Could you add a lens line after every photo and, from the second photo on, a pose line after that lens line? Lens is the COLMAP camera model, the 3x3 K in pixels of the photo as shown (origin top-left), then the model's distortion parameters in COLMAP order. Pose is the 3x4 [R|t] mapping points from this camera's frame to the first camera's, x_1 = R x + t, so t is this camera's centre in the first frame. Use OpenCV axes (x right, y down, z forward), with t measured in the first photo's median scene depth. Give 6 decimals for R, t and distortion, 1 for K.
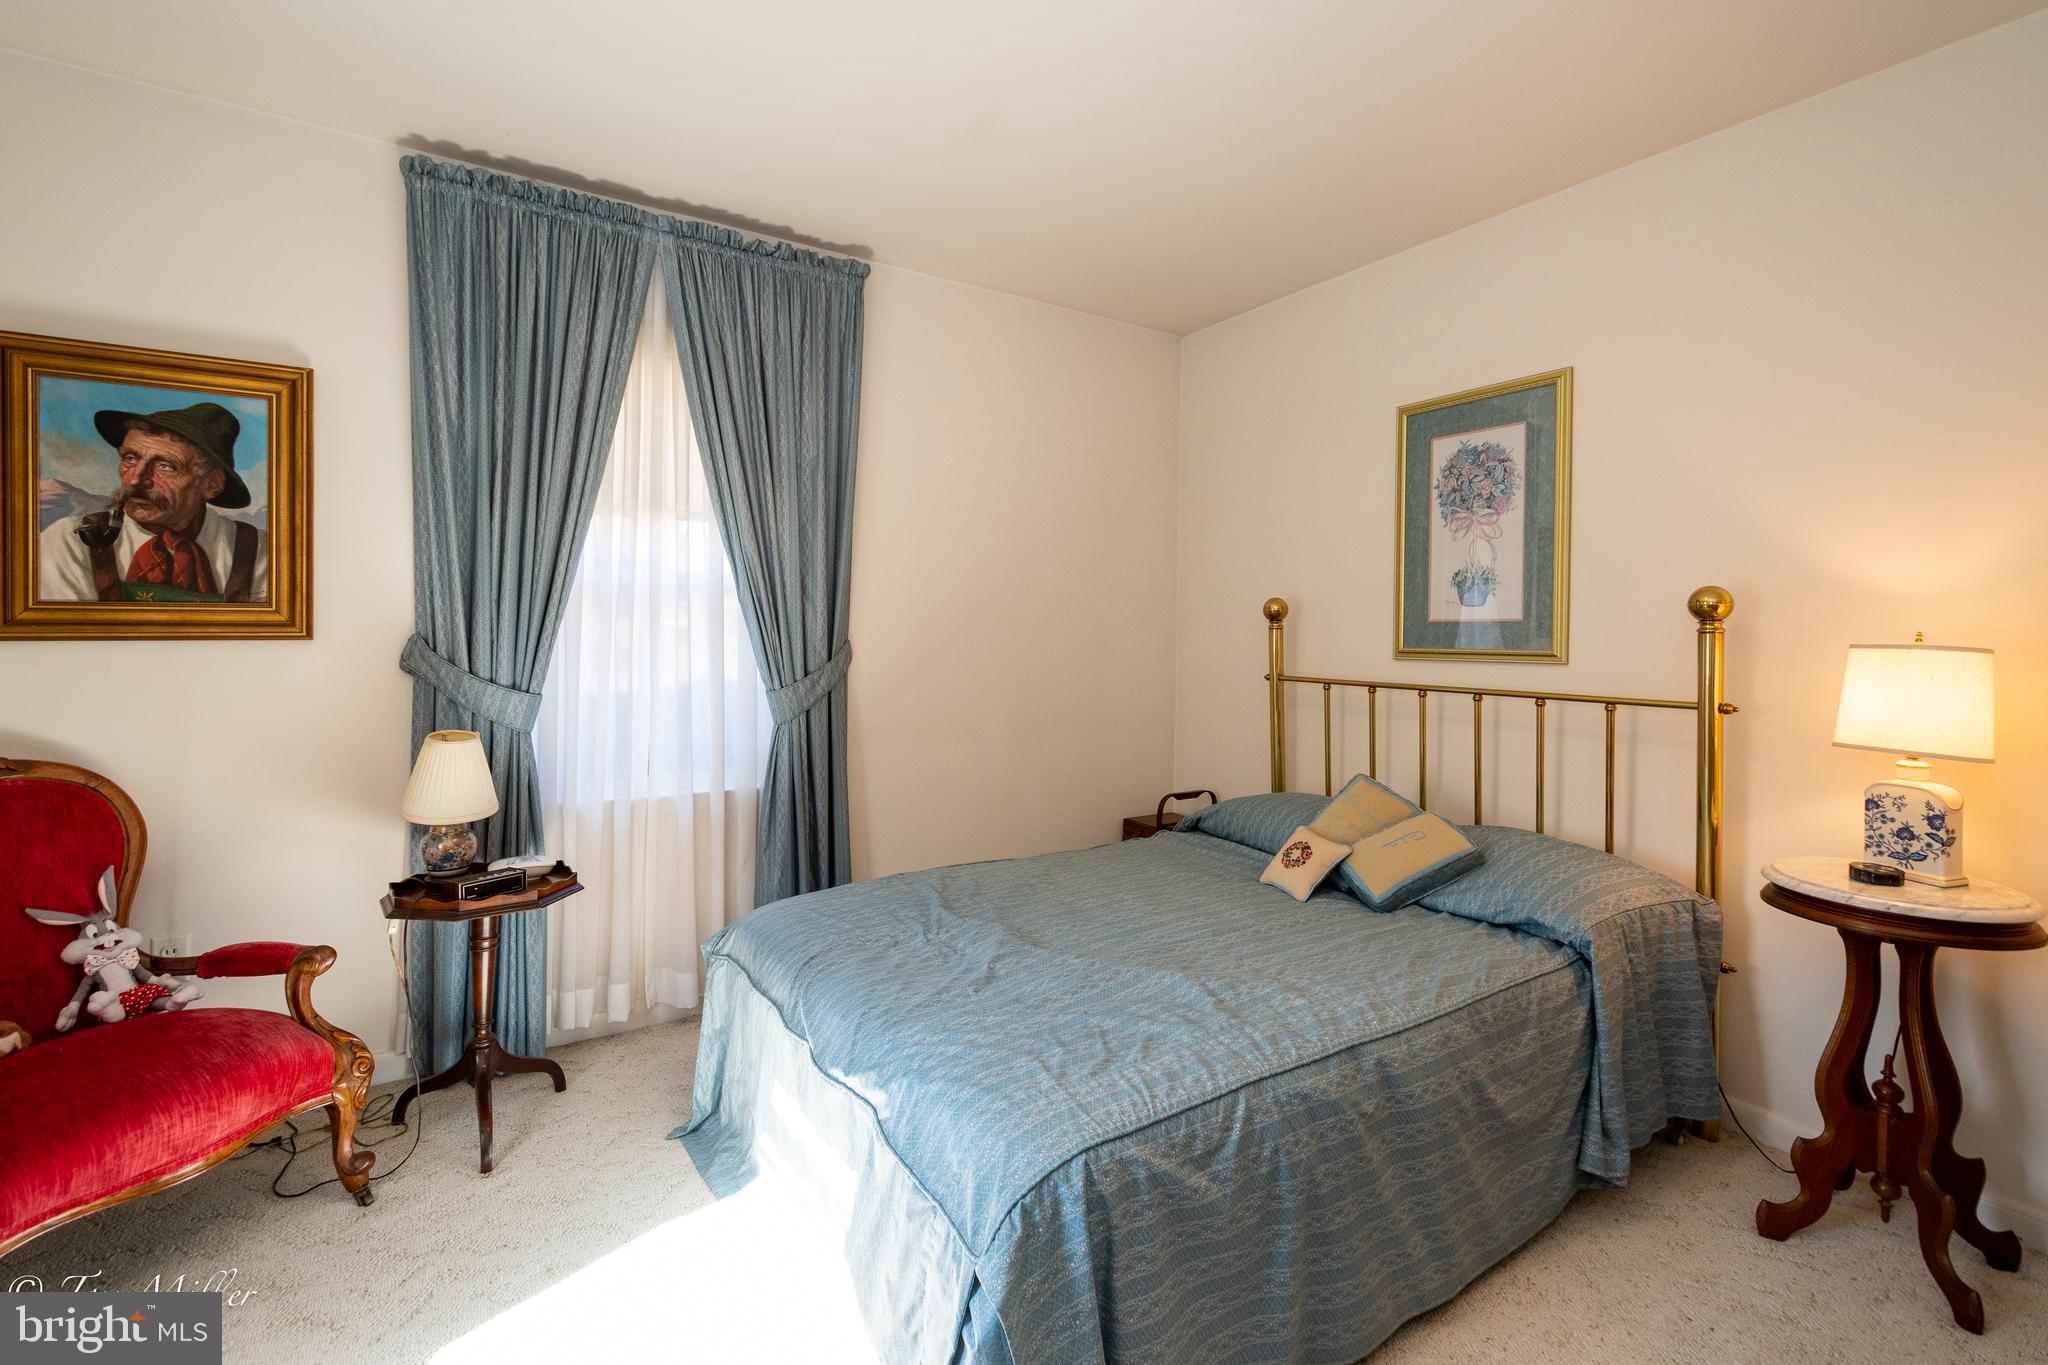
lens RADIAL K [[931.7, 0, 1009.9], [0, 931.7, 637.0], [0, 0, 1]] dist [0.008556, -0.002929]
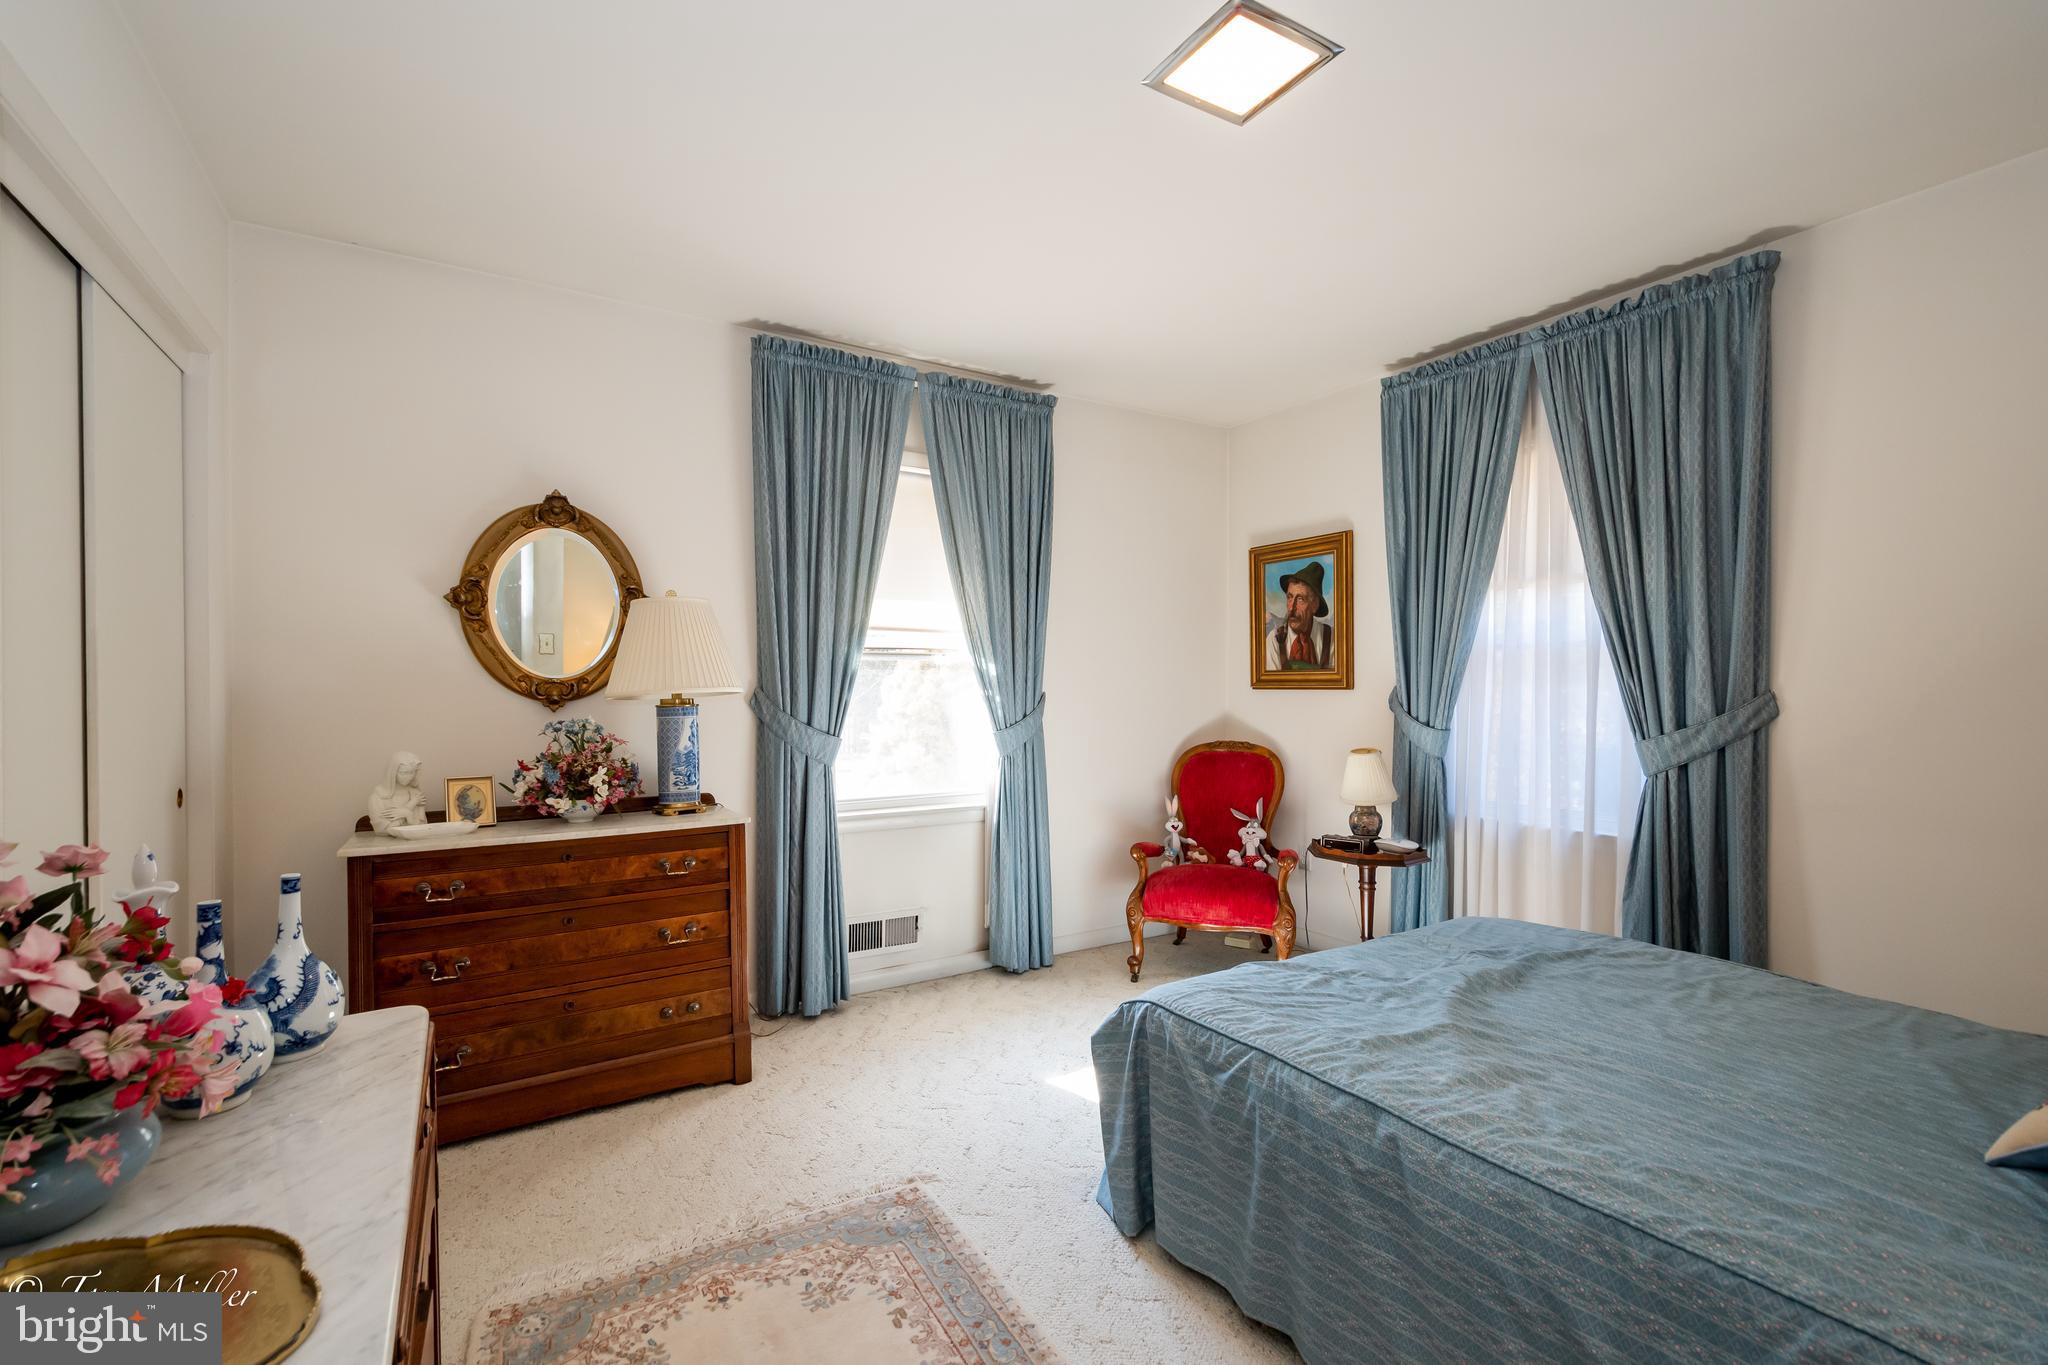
lens RADIAL K [[931.7, 0, 1023.9], [0, 931.7, 689.2], [0, 0, 1]] dist [0.008556, -0.002929]
pose [[-0.045560, -0.000721, -0.998961, 1.010849], [-0.004889, 0.999988, -0.000498, 0.006504], [0.998950, 0.004862, -0.045563, 0.506171]]
